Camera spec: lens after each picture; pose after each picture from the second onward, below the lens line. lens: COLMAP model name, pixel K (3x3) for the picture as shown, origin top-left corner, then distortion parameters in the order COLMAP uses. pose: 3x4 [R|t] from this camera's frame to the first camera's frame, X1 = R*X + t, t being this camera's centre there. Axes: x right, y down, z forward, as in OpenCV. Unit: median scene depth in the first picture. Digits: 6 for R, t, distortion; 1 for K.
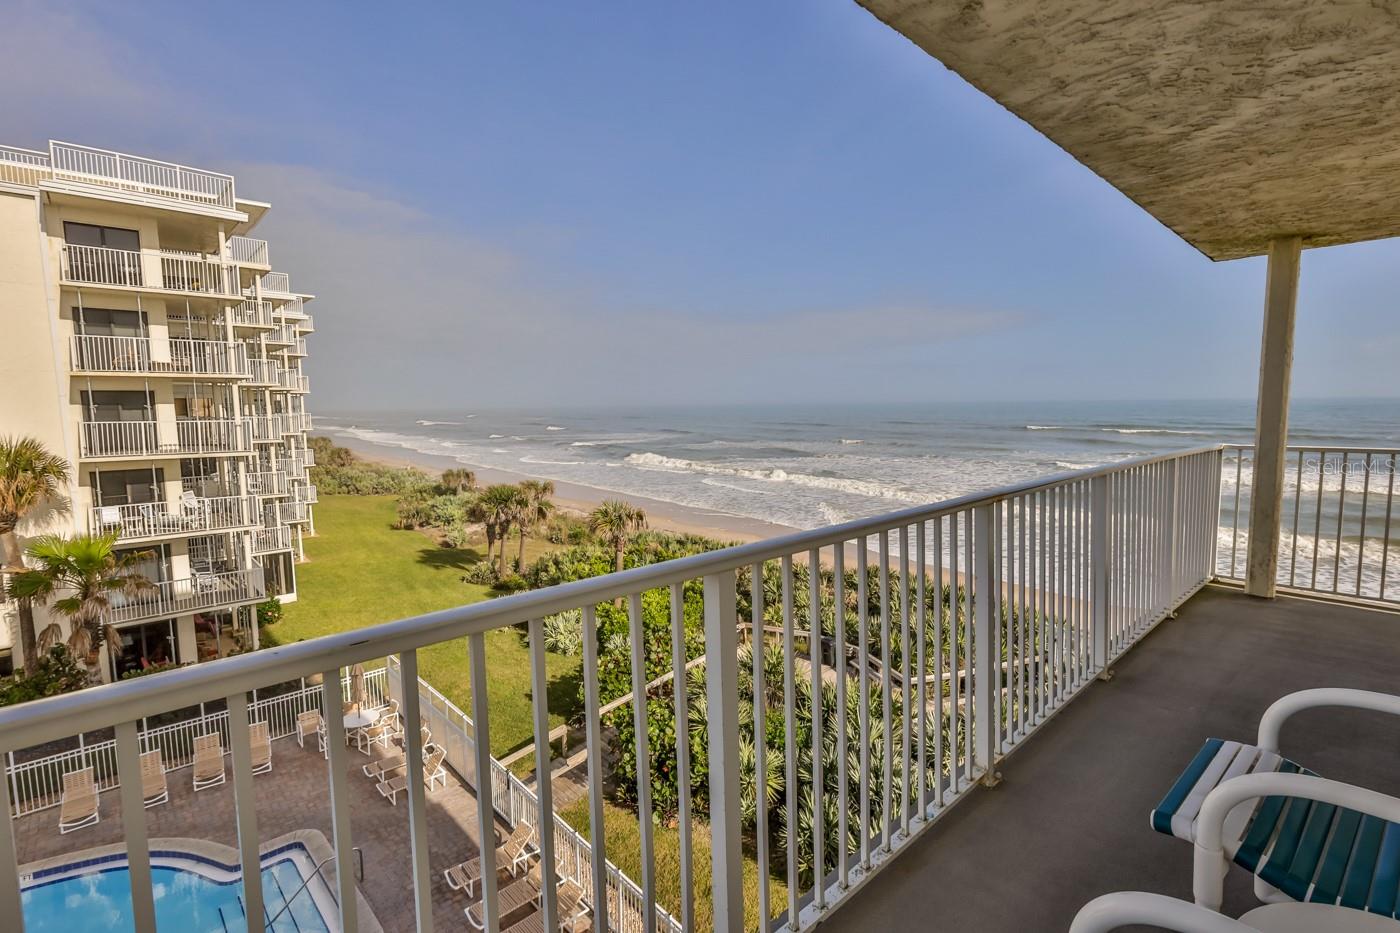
lens RADIAL K [[655.4, 0, 704.8], [0, 655.4, 470.0], [0, 0, 1]] dist [-0.004534, 0.003391]
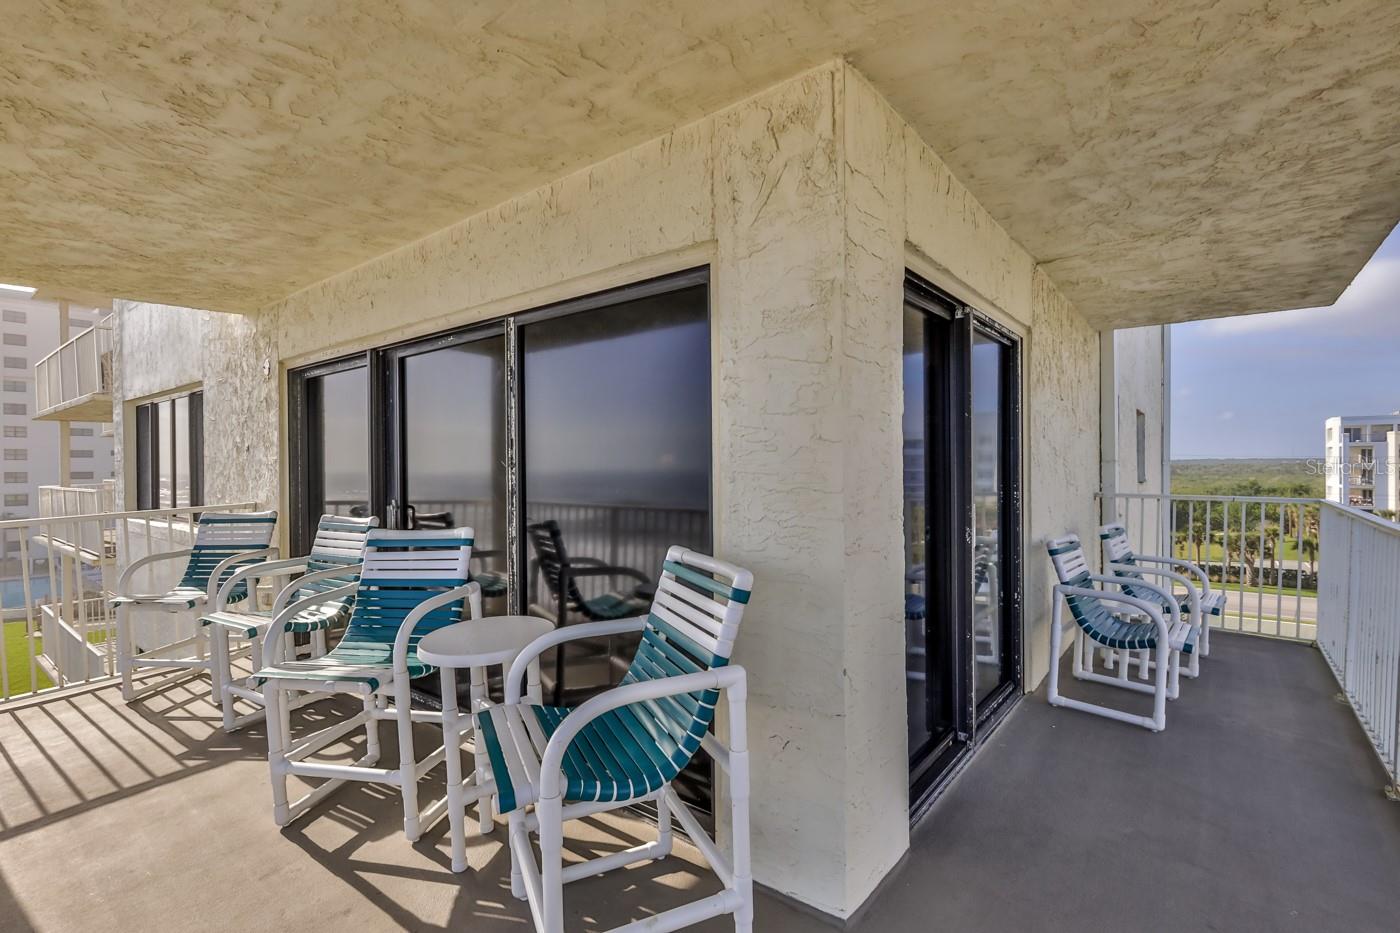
lens RADIAL K [[655.4, 0, 703.3], [0, 655.4, 462.6], [0, 0, 1]] dist [-0.004534, 0.003391]
pose [[-0.987438, 0.020931, -0.156611, 0.210235], [0.006122, 0.995511, 0.094449, -0.022588], [0.157885, 0.092304, -0.983134, 0.221807]]
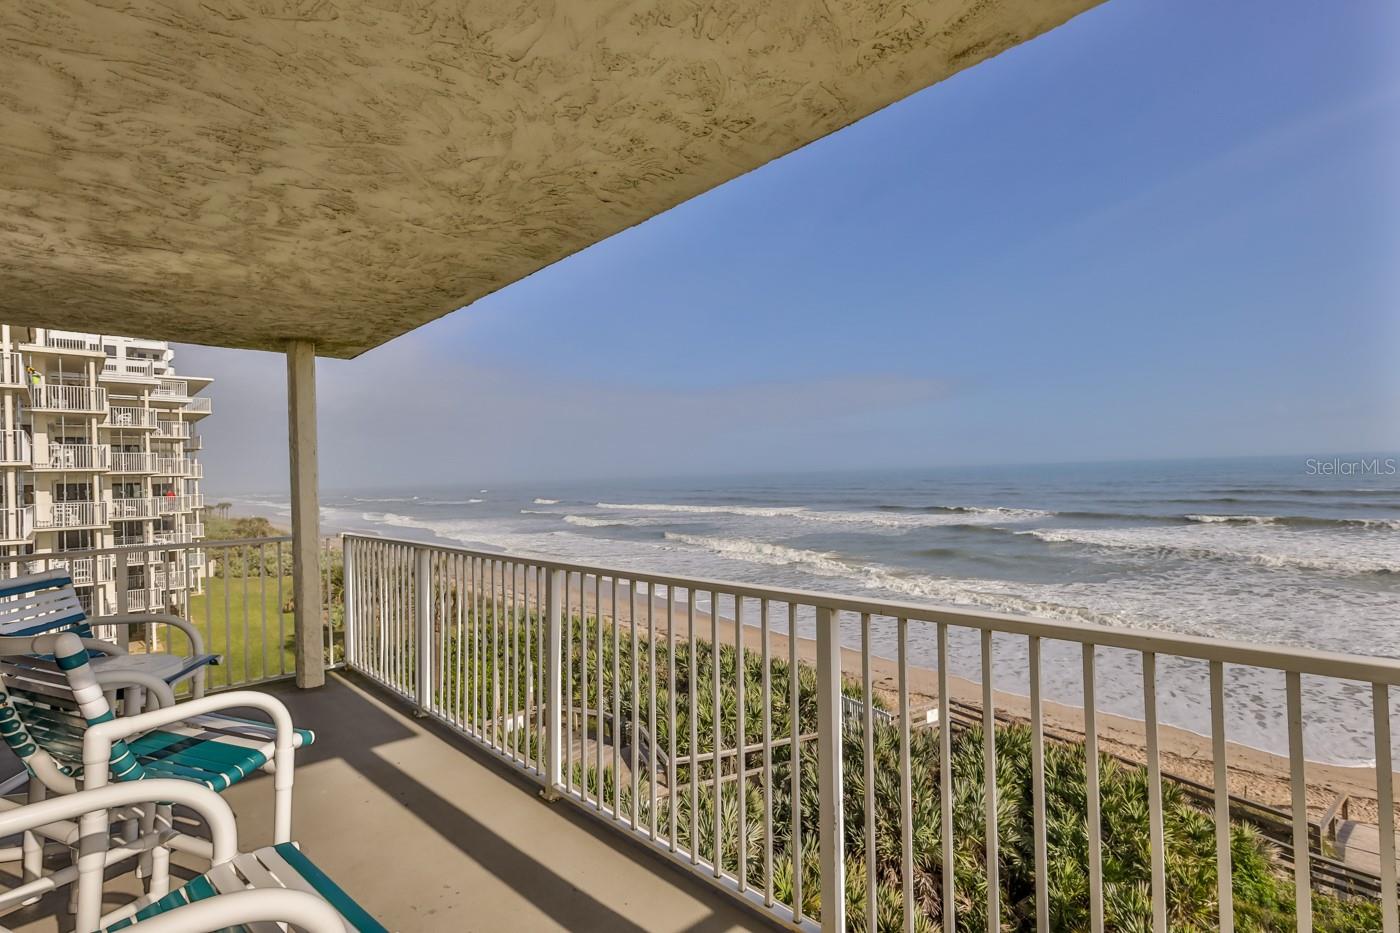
lens RADIAL K [[655.4, 0, 700.0], [0, 655.4, 469.2], [0, 0, 1]] dist [-0.004534, 0.003391]
pose [[0.999412, -0.022340, 0.025999, 0.331317], [0.024998, 0.993963, -0.106829, -0.004293], [-0.023455, 0.107416, 0.993937, -0.007344]]
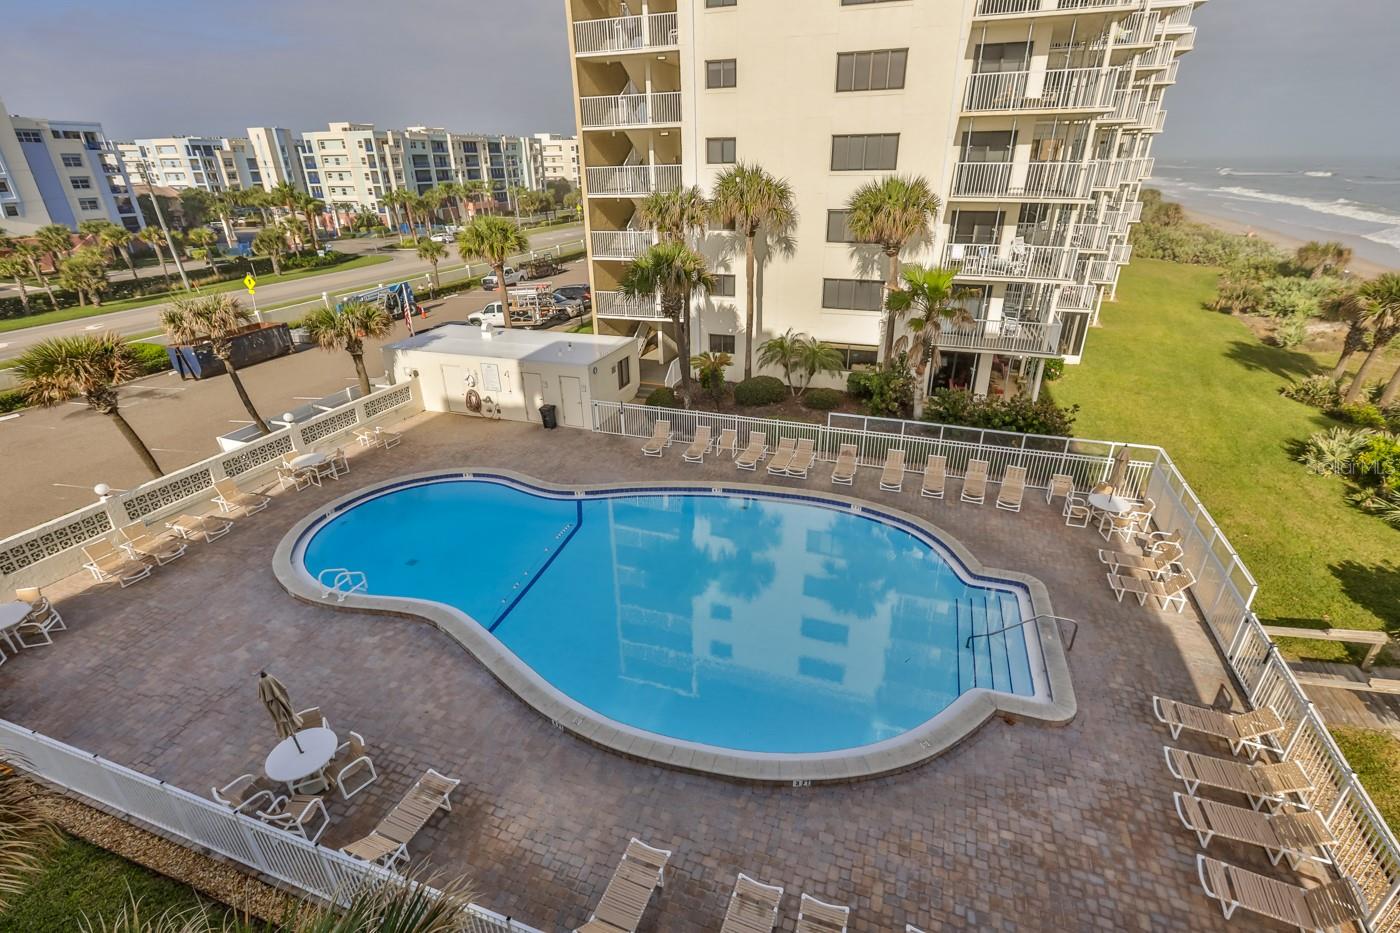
lens RADIAL K [[655.4, 0, 703.3], [0, 655.4, 470.7], [0, 0, 1]] dist [-0.004534, 0.003391]
pose [[0.464611, 0.384088, -0.797880, -0.050170], [-0.082351, 0.915872, 0.392934, 0.006073], [0.881677, -0.116855, 0.457154, 0.033468]]
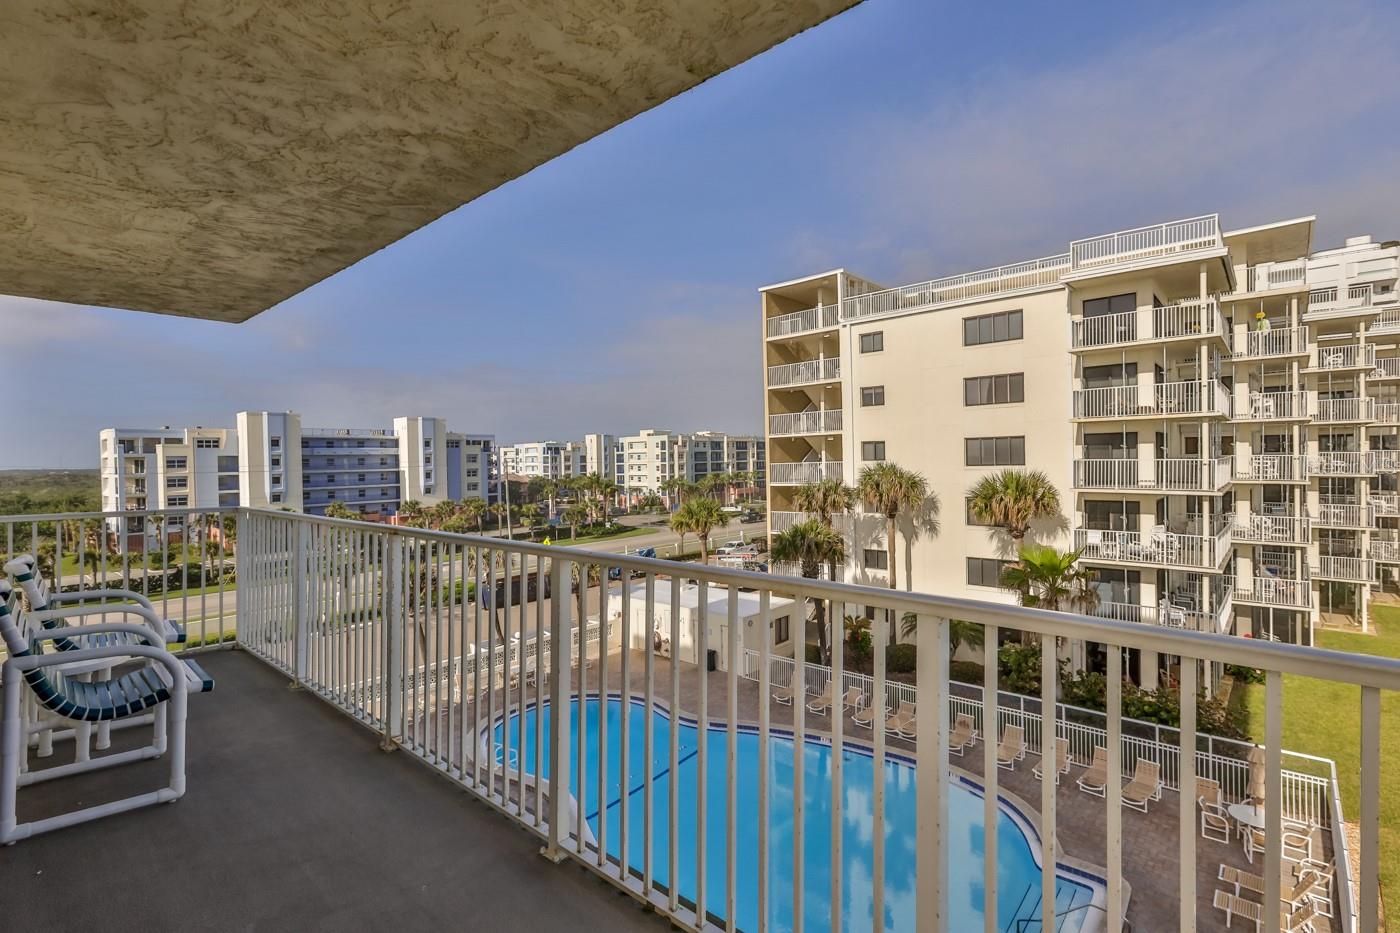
lens RADIAL K [[655.4, 0, 704.8], [0, 655.4, 469.2], [0, 0, 1]] dist [-0.004534, 0.003391]
pose [[0.098229, 0.025419, -0.994839, 0.216489], [-0.081371, 0.996531, 0.017427, -0.018691], [0.991832, 0.079239, 0.099957, 0.176245]]
